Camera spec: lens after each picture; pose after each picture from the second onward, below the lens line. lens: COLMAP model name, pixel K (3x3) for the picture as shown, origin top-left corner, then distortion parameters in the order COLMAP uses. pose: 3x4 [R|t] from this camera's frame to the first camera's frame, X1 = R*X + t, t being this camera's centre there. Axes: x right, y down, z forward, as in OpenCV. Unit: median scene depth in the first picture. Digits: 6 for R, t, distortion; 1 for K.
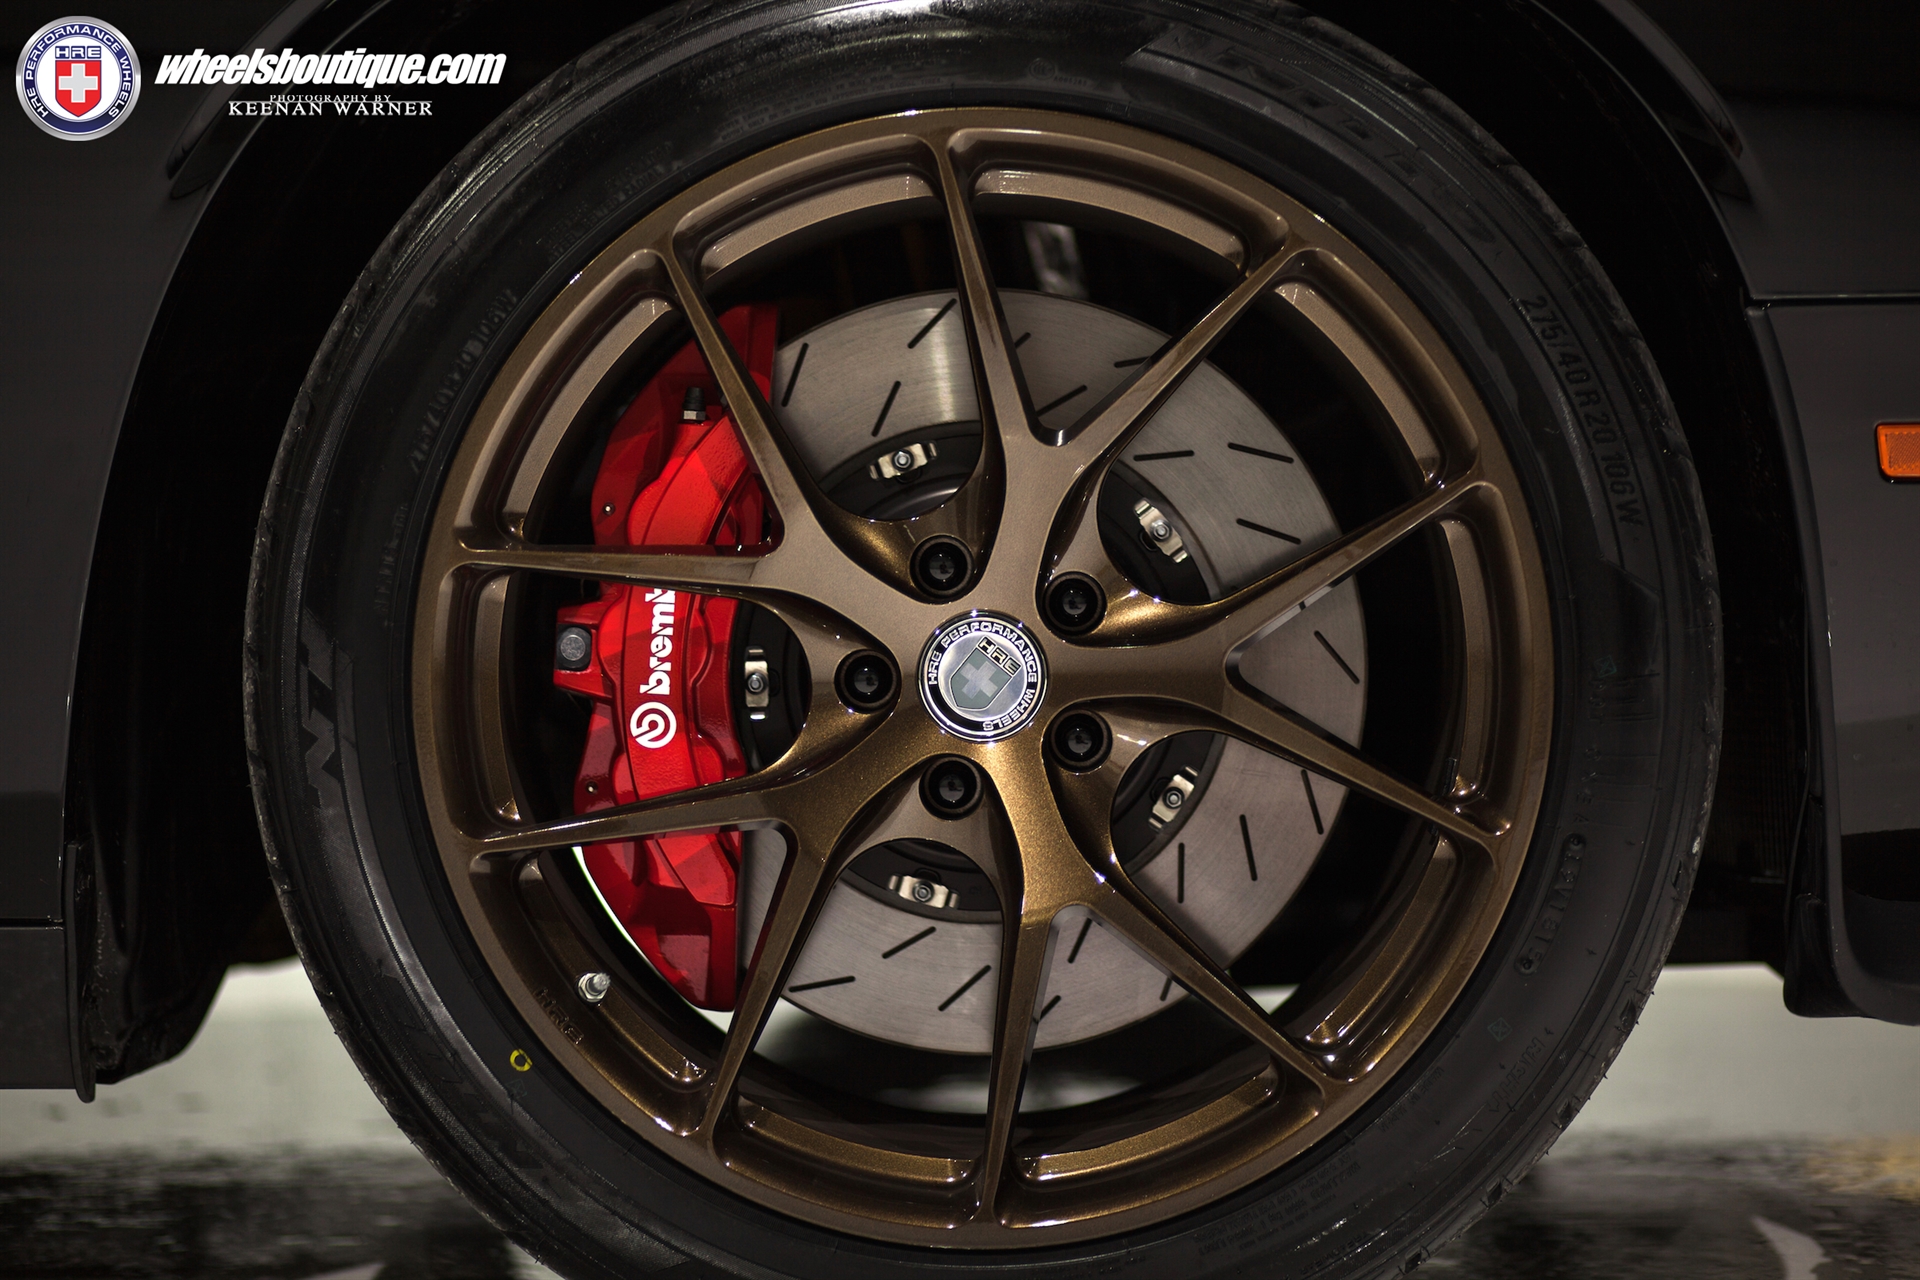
lens RADIAL K [[4669.6, 0, 960.0], [0, 4669.6, 640.0], [0, 0, 1]] dist [0.002511, -0.763636]
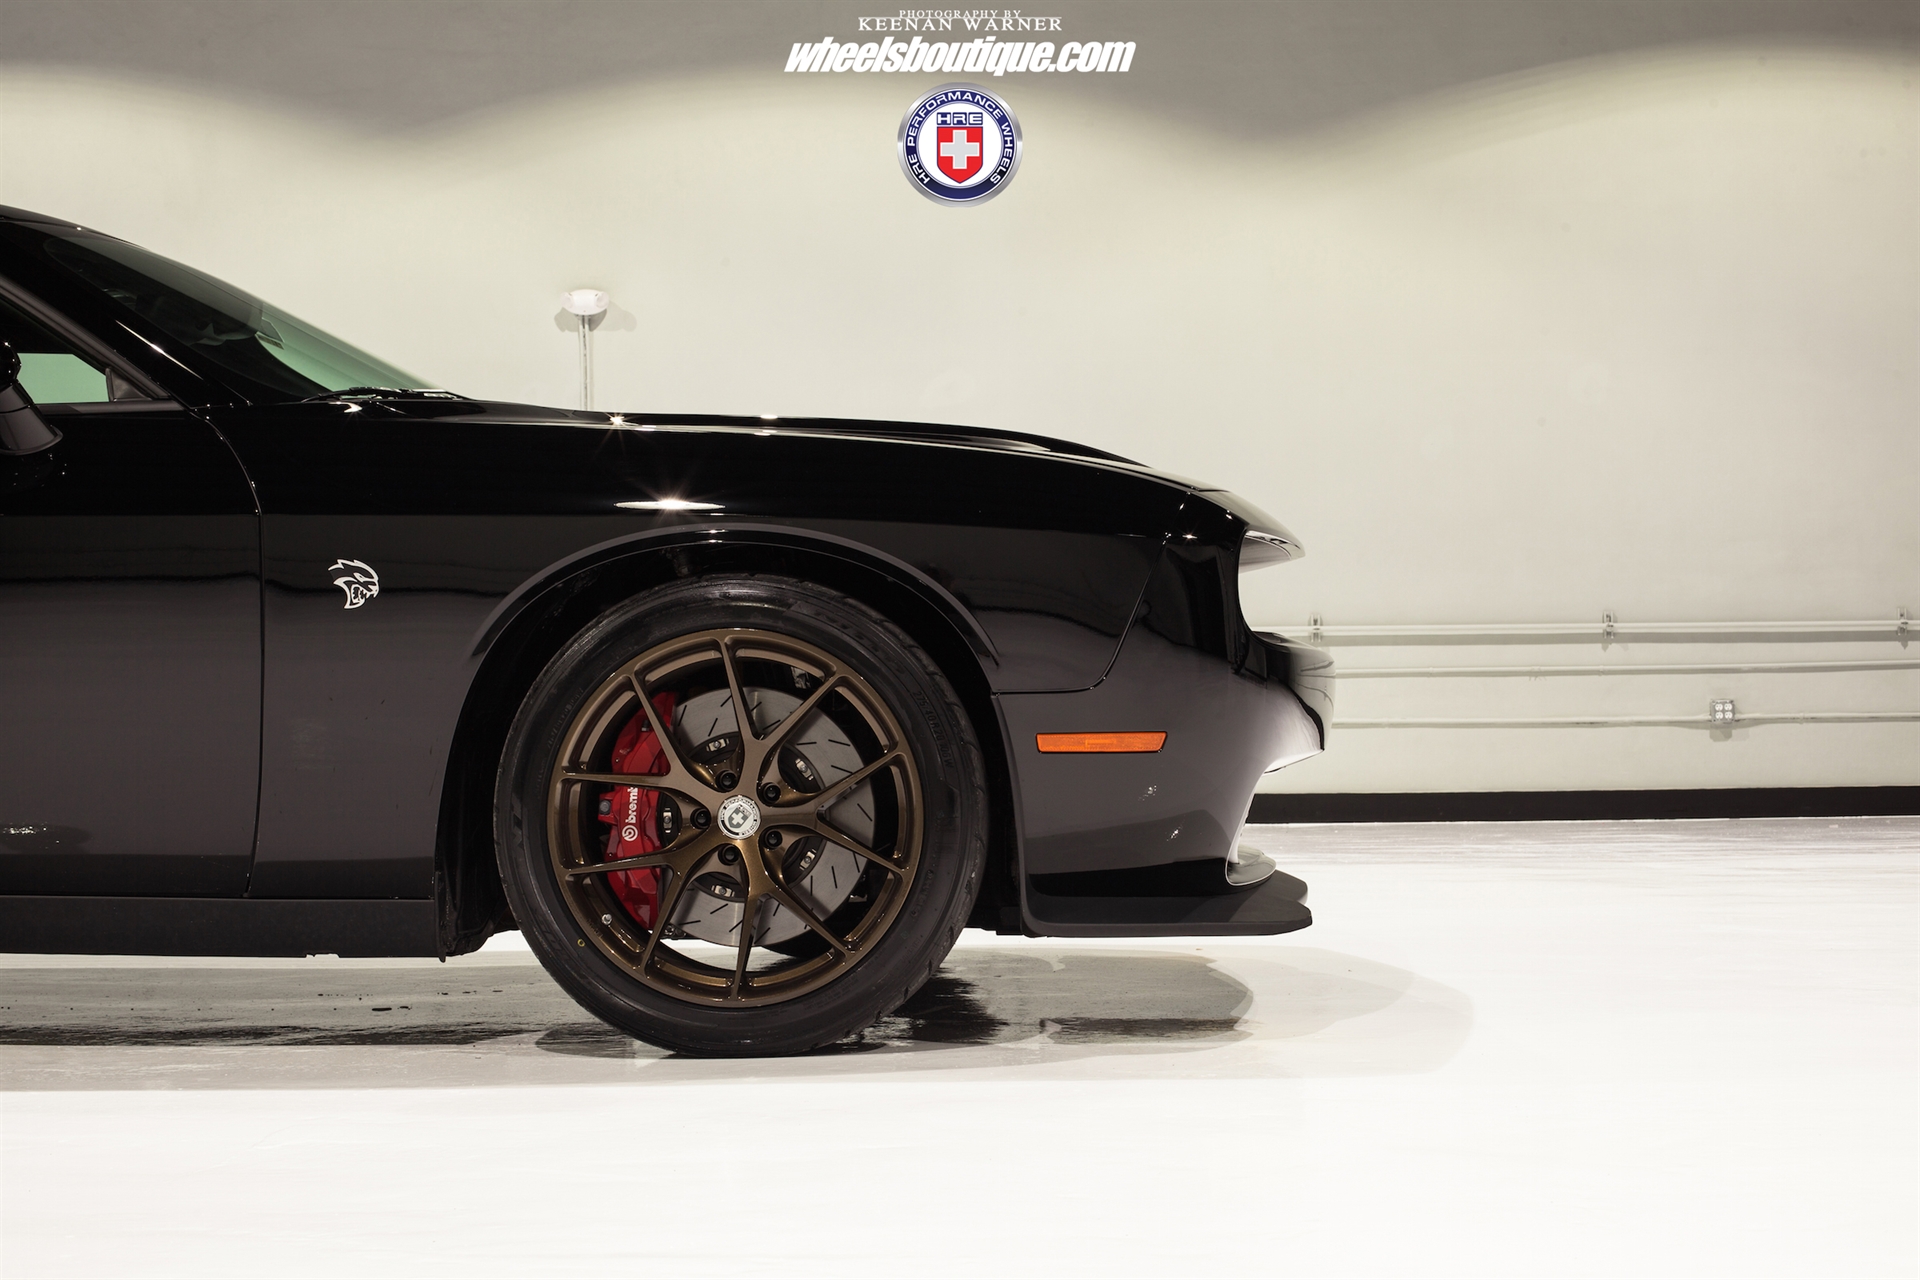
lens RADIAL K [[2815.4, 0, 960.0], [0, 2815.4, 640.0], [0, 0, 1]] dist [-0.124295, 0.002626]
pose [[0.999450, 0.002458, -0.033072, 0.207211], [-0.004946, 0.997146, -0.075342, 0.029796], [0.032792, 0.075464, 0.996609, -0.803229]]
